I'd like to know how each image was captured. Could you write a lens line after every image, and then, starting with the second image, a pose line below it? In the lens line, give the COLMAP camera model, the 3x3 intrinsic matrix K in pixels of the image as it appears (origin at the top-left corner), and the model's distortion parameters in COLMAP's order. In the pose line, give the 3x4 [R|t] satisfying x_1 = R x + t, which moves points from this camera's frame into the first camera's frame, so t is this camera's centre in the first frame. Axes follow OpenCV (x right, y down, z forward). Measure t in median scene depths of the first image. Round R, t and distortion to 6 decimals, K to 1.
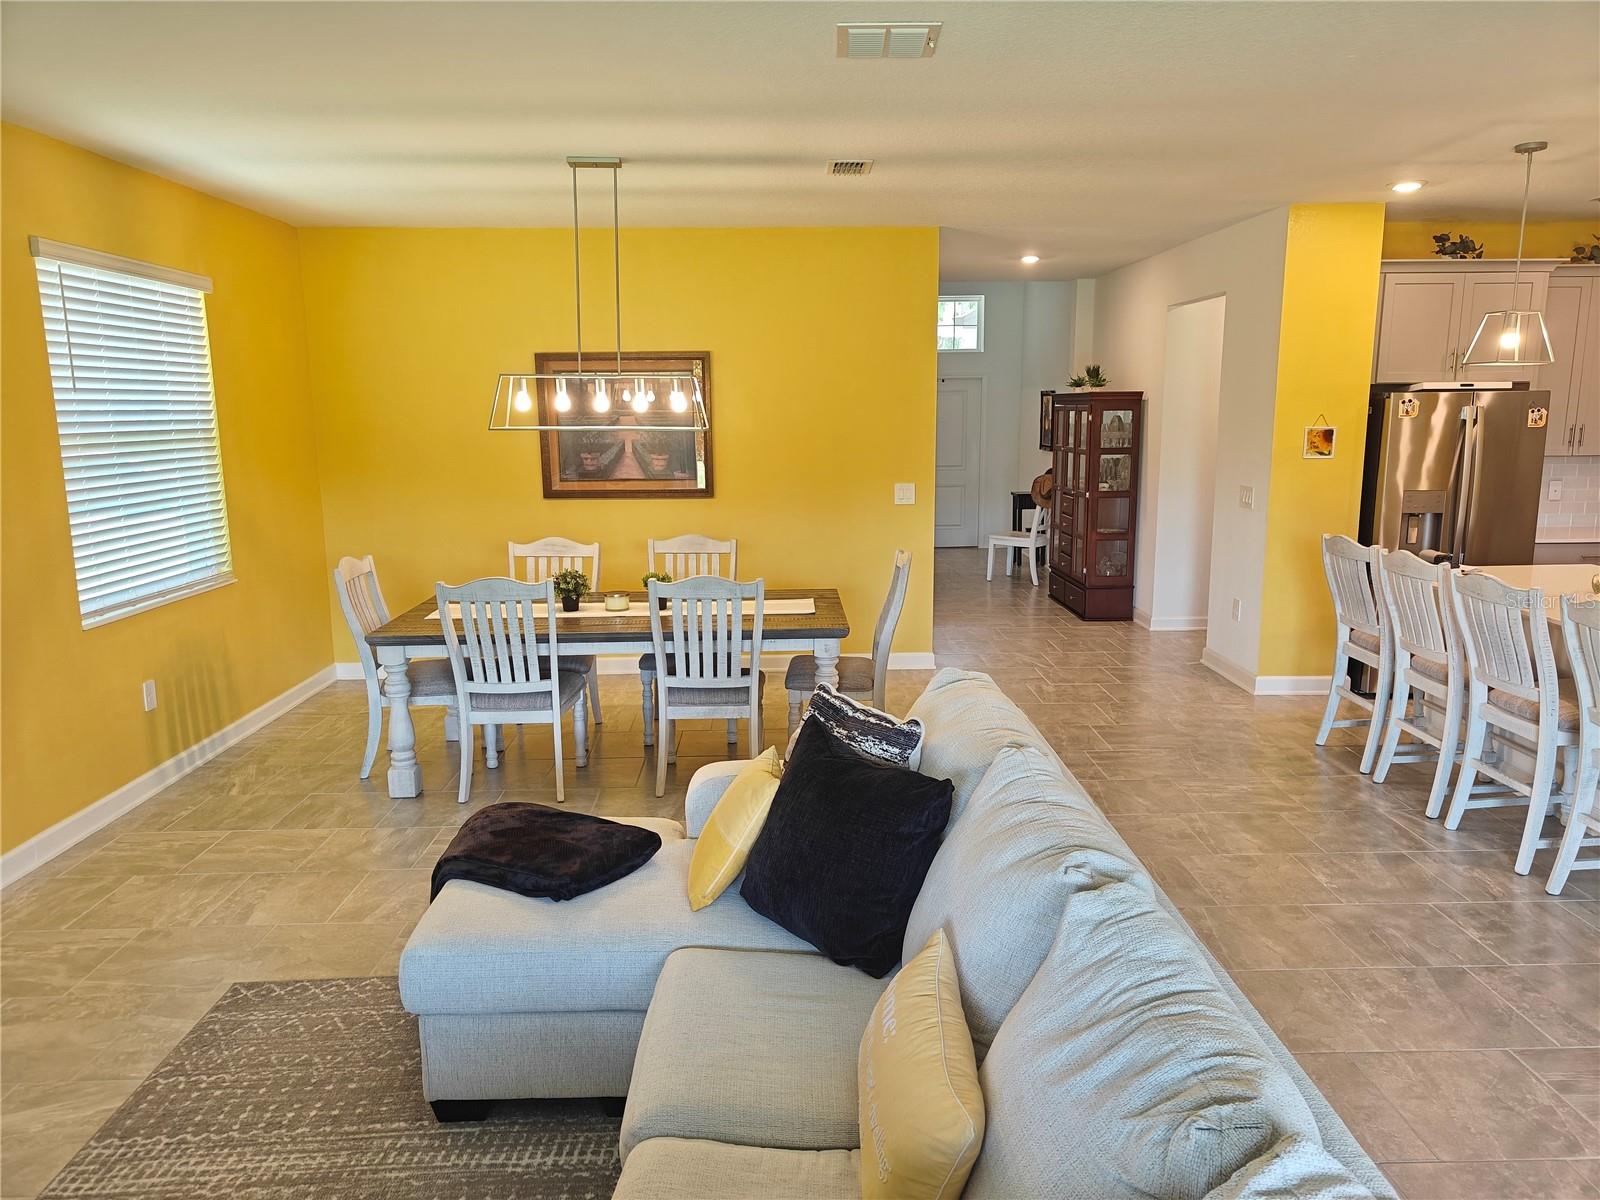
lens RADIAL K [[1060.3, 0, 800.0], [0, 1060.3, 600.0], [0, 0, 1]] dist [-0.051142, 0.000988]
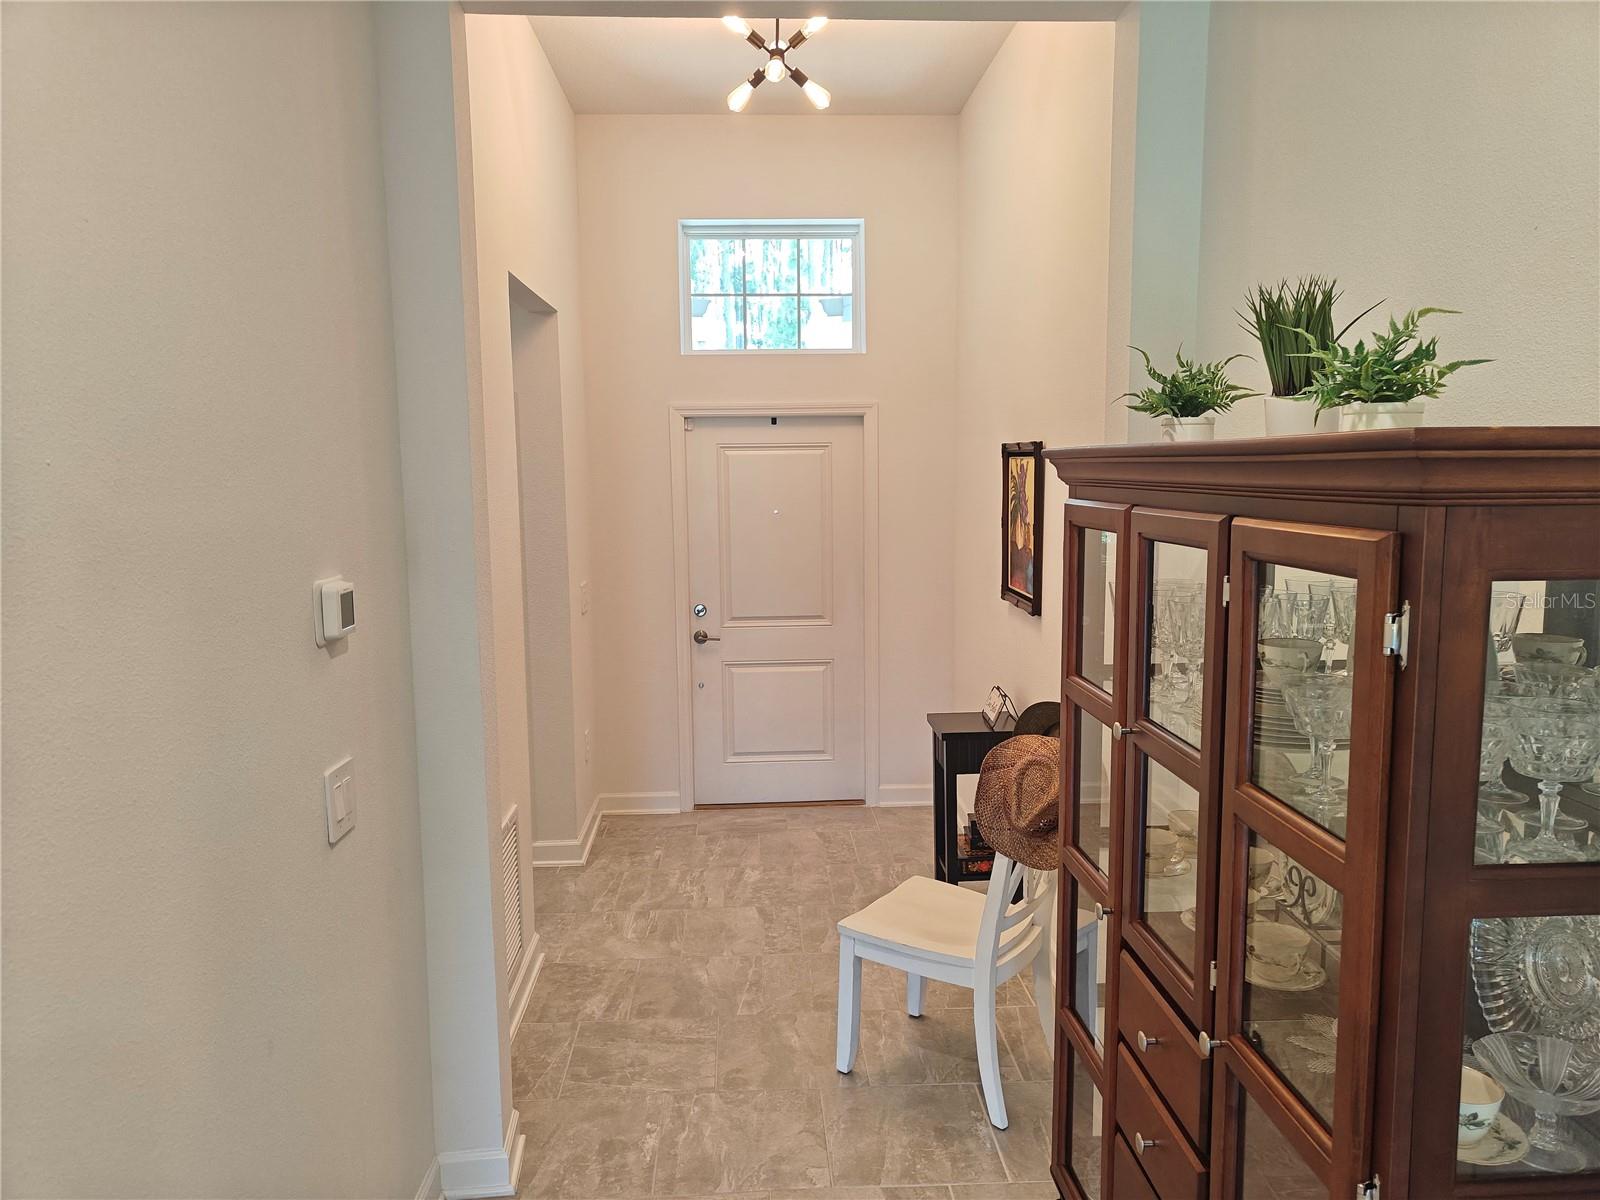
lens RADIAL K [[1060.3, 0, 800.0], [0, 1060.3, 600.0], [0, 0, 1]] dist [-0.051142, 0.000988]
pose [[0.999367, -0.013004, 0.033114, 0.162218], [0.014824, 0.998358, -0.055326, -0.139015], [-0.032340, 0.055782, 0.997919, 0.712638]]
